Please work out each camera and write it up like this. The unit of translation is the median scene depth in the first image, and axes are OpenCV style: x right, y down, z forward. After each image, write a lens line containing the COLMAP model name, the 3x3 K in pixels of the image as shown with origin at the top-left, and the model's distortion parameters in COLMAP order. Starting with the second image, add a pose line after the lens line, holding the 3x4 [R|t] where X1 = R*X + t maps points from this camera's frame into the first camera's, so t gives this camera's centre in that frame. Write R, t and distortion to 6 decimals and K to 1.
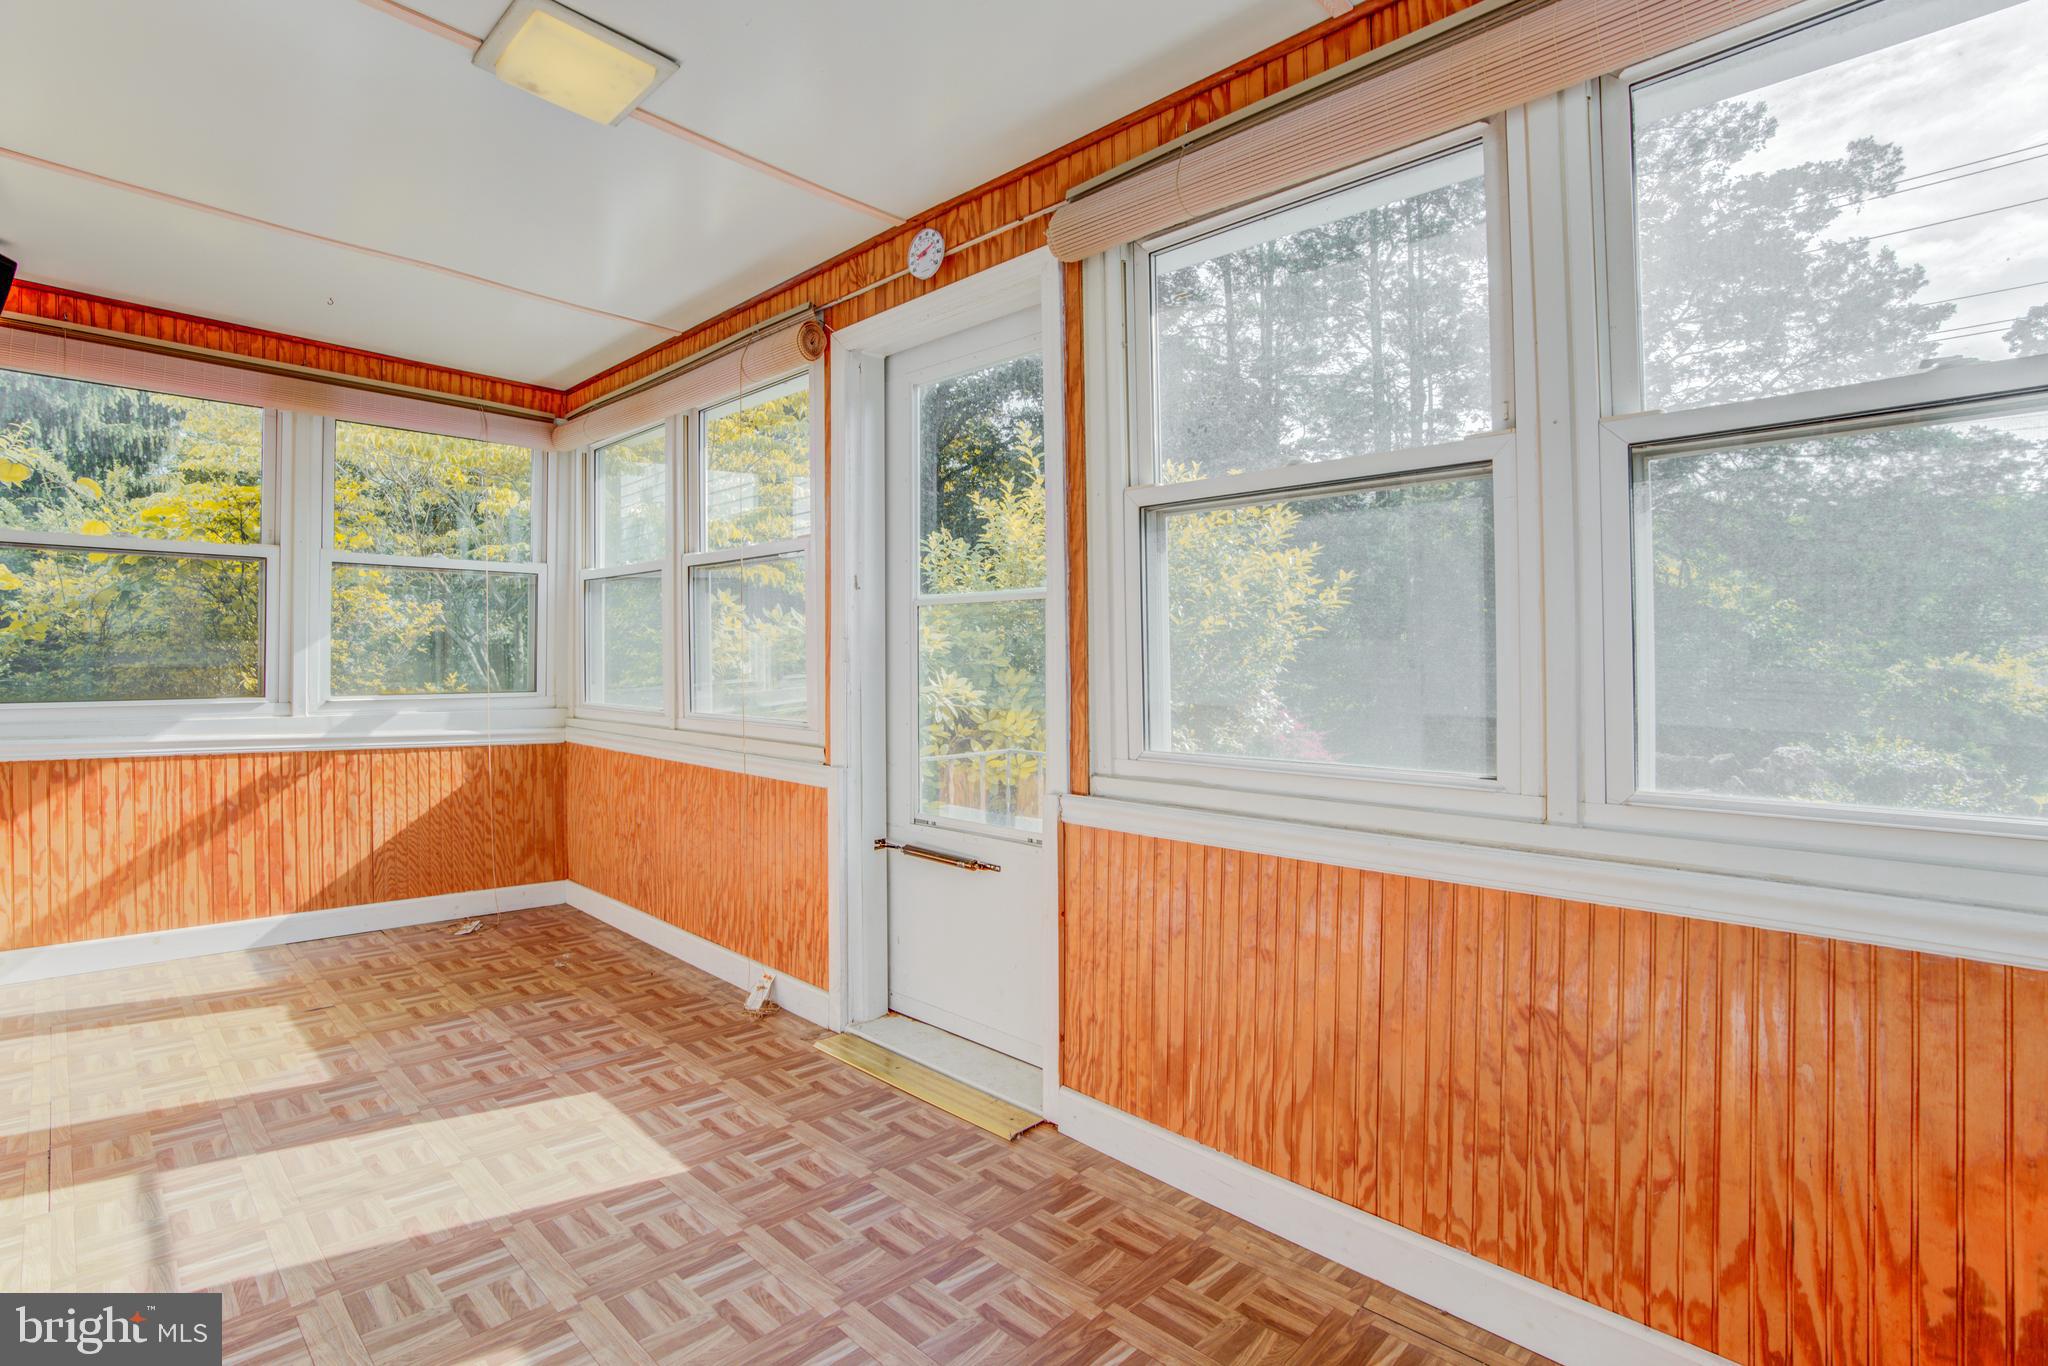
lens RADIAL K [[961.8, 0, 1024.0], [0, 961.8, 683.0], [0, 0, 1]] dist [-0.060197, 0.033240]
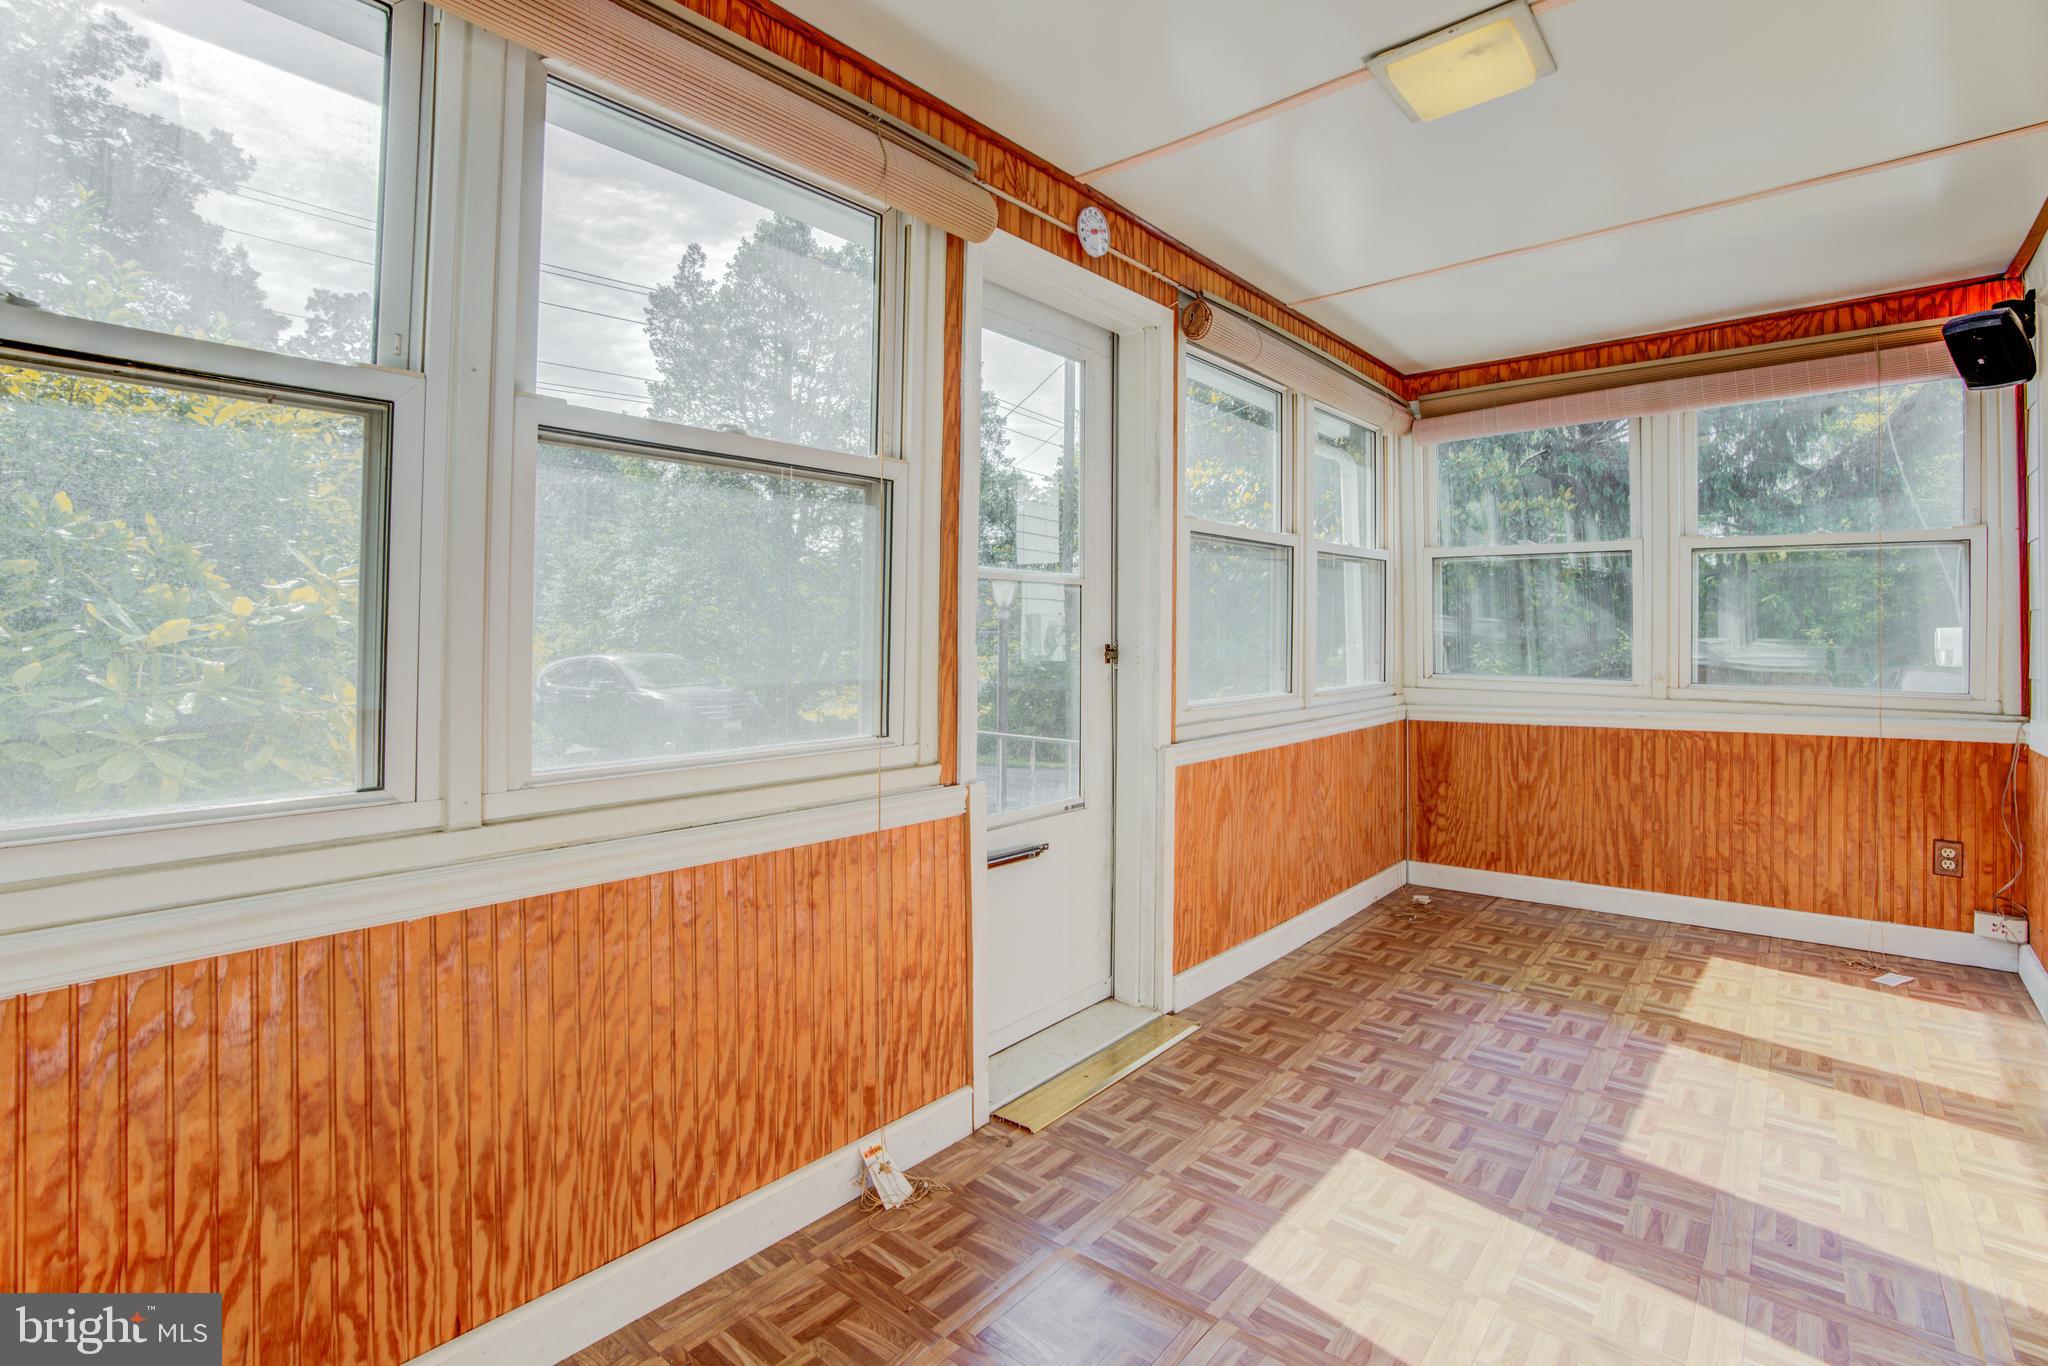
lens RADIAL K [[957.0, 0, 1000.3], [0, 957.0, 646.3], [0, 0, 1]] dist [-0.065383, 0.029749]
pose [[-0.039589, -0.013113, 0.999130, -1.151538], [0.026586, 0.999546, 0.014172, -0.038261], [-0.998862, 0.027124, -0.039223, 1.212786]]
